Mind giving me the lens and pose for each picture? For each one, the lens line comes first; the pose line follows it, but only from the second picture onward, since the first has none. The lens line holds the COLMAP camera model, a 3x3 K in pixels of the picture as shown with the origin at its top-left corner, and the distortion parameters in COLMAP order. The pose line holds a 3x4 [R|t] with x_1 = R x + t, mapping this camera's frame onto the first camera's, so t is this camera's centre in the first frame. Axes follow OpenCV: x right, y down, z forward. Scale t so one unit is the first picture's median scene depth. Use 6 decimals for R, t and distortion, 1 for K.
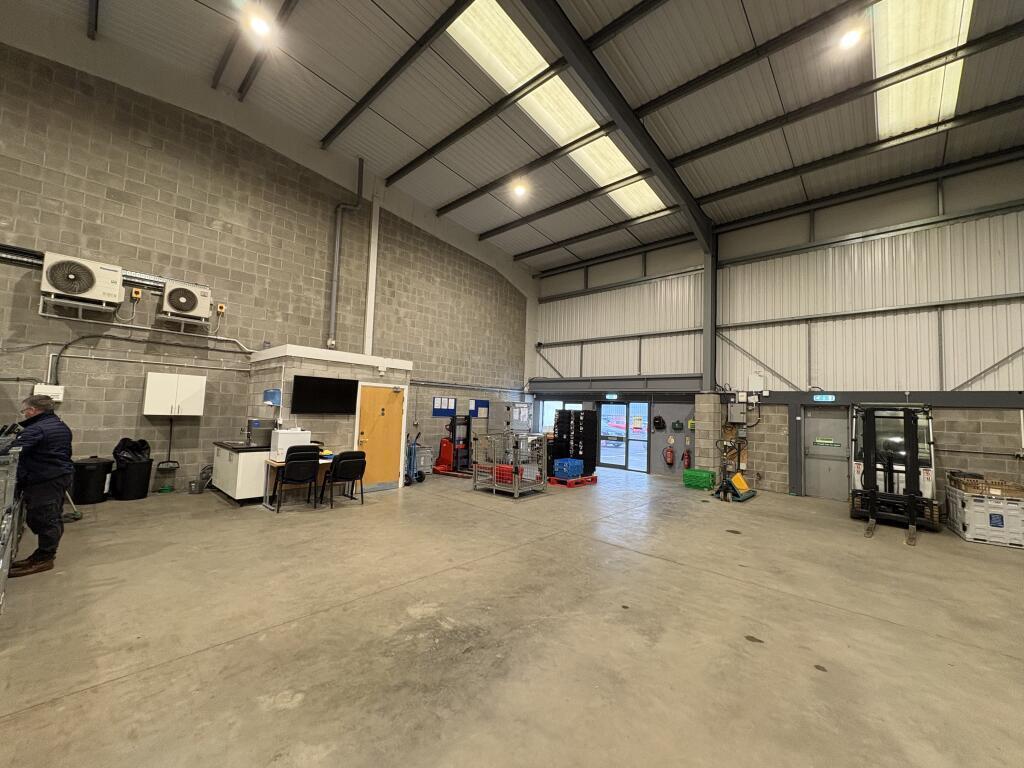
lens RADIAL K [[405.7, 0, 512.1], [0, 405.7, 384.6], [0, 0, 1]] dist [-0.000192, -0.000135]
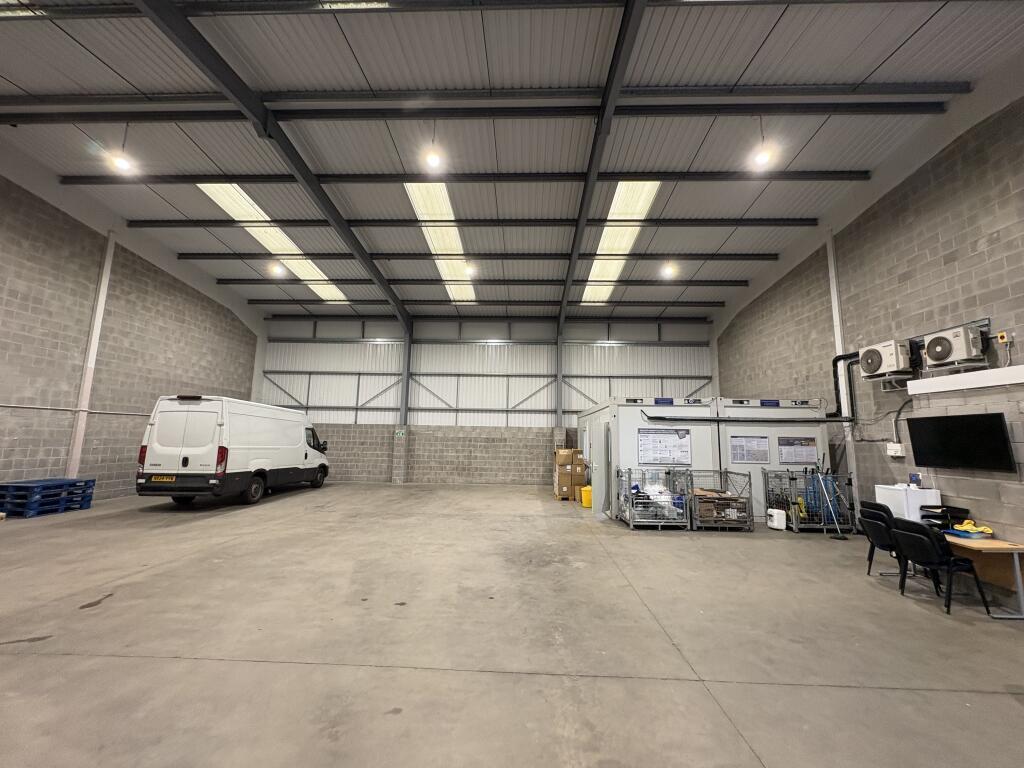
lens RADIAL K [[405.7, 0, 512.1], [0, 405.7, 384.6], [0, 0, 1]] dist [-0.000192, -0.000135]
pose [[-0.752837, -0.137530, -0.643679, 0.424321], [-0.005750, 0.979264, -0.202507, 0.056993], [0.658182, -0.148754, -0.738017, 0.776650]]
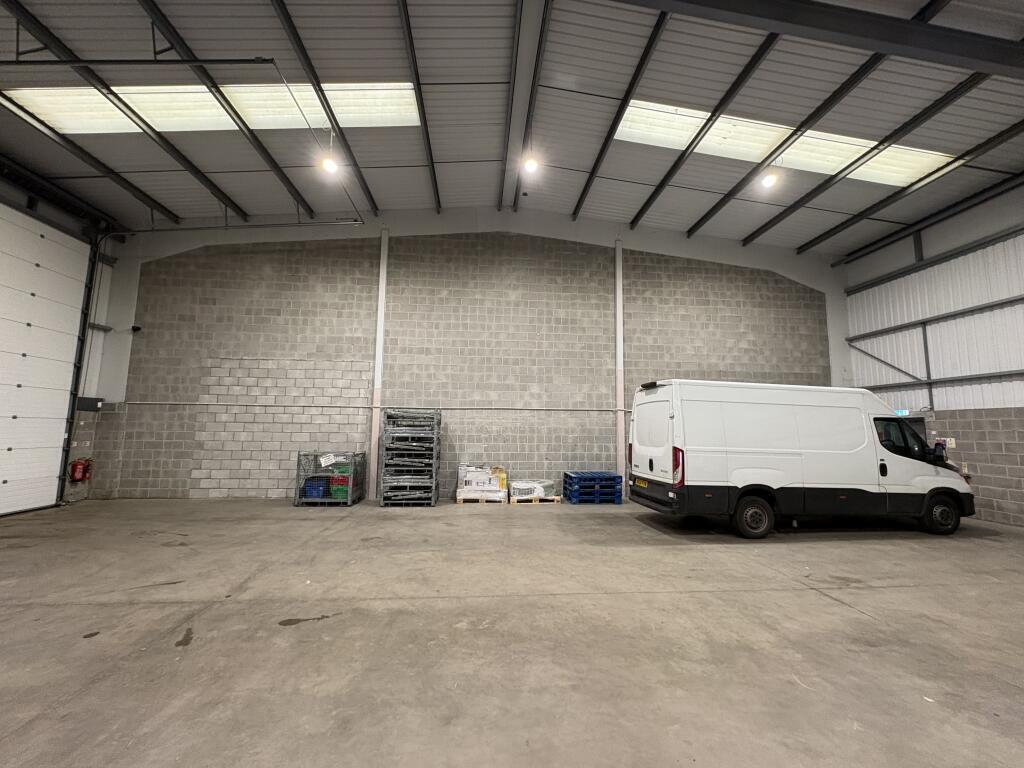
lens RADIAL K [[405.7, 0, 512.1], [0, 405.7, 384.6], [0, 0, 1]] dist [-0.000192, -0.000135]
pose [[-0.739356, 0.028990, 0.672690, 0.035544], [-0.078483, 0.988552, -0.128863, 0.015400], [-0.668725, -0.148071, -0.728617, 0.291553]]
